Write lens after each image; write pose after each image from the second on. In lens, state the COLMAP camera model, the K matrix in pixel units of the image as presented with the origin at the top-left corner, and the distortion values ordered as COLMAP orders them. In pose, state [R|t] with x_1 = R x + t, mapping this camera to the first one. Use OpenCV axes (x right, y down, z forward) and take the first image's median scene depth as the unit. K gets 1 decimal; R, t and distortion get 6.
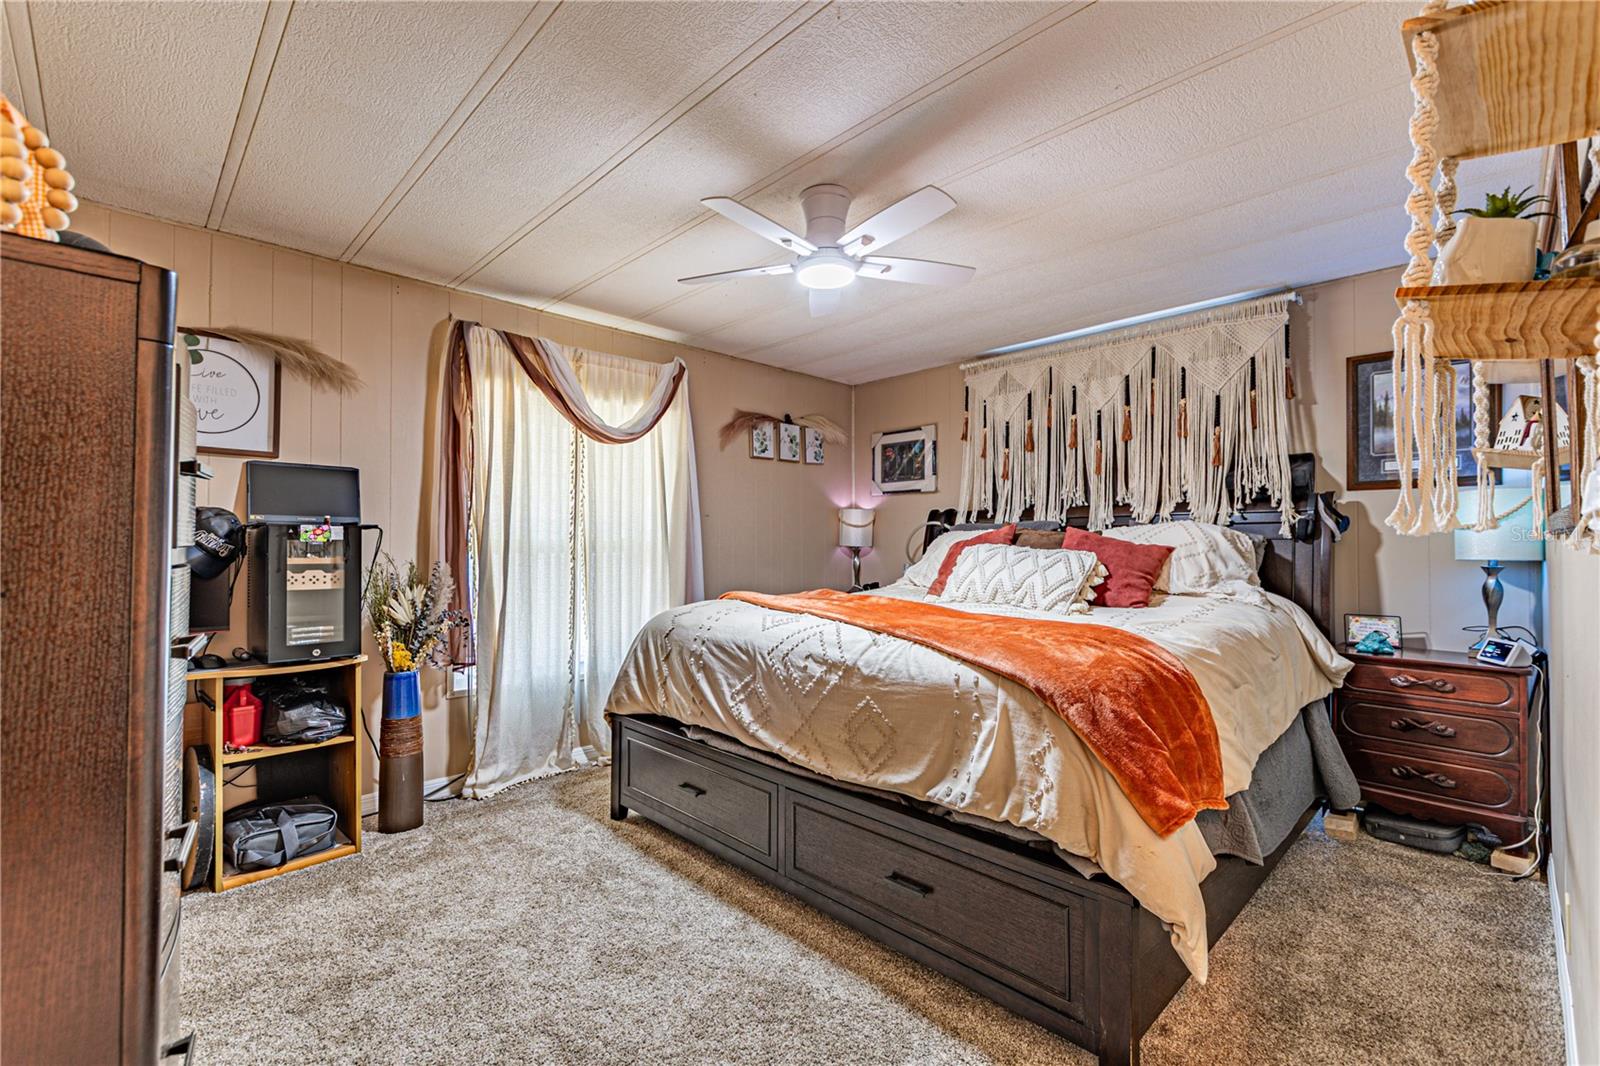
lens RADIAL K [[699.5, 0, 828.1], [0, 699.5, 529.7], [0, 0, 1]] dist [0.001472, -0.000150]
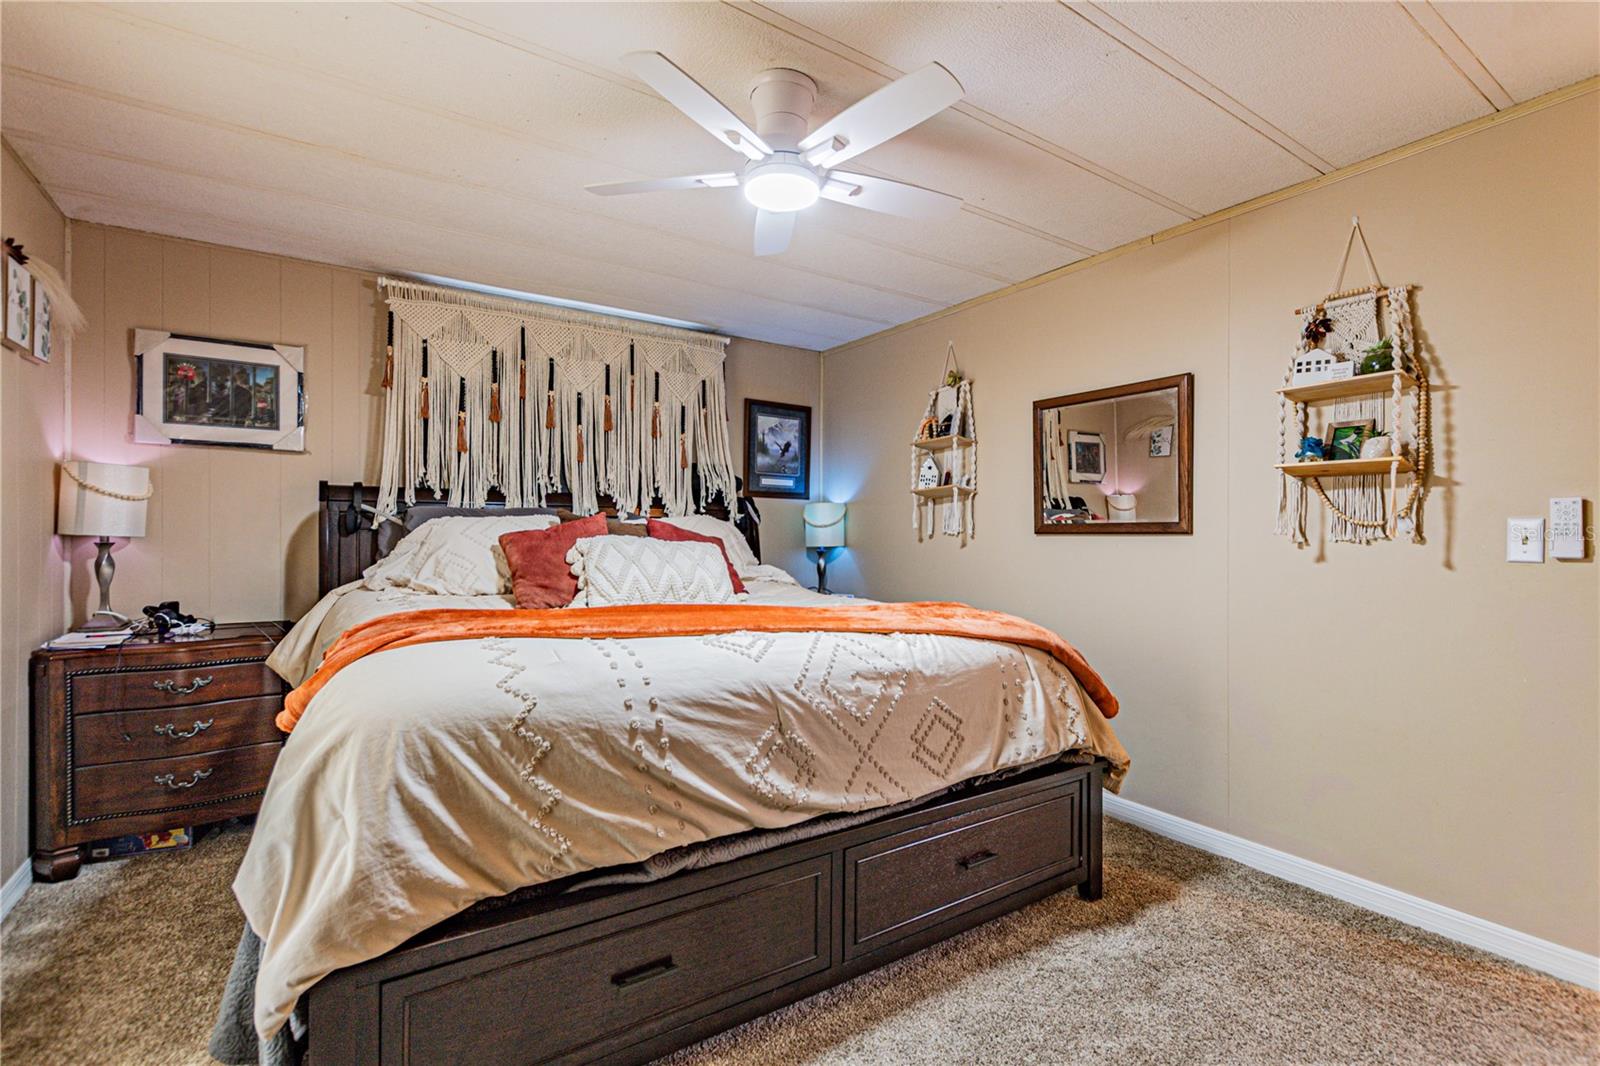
lens RADIAL K [[699.5, 0, 828.1], [0, 699.5, 529.7], [0, 0, 1]] dist [0.001472, -0.000150]
pose [[0.207640, 0.011597, 0.978136, -0.586053], [-0.027557, 0.999602, -0.006002, 0.011610], [-0.977817, -0.025708, 0.207877, 0.607528]]
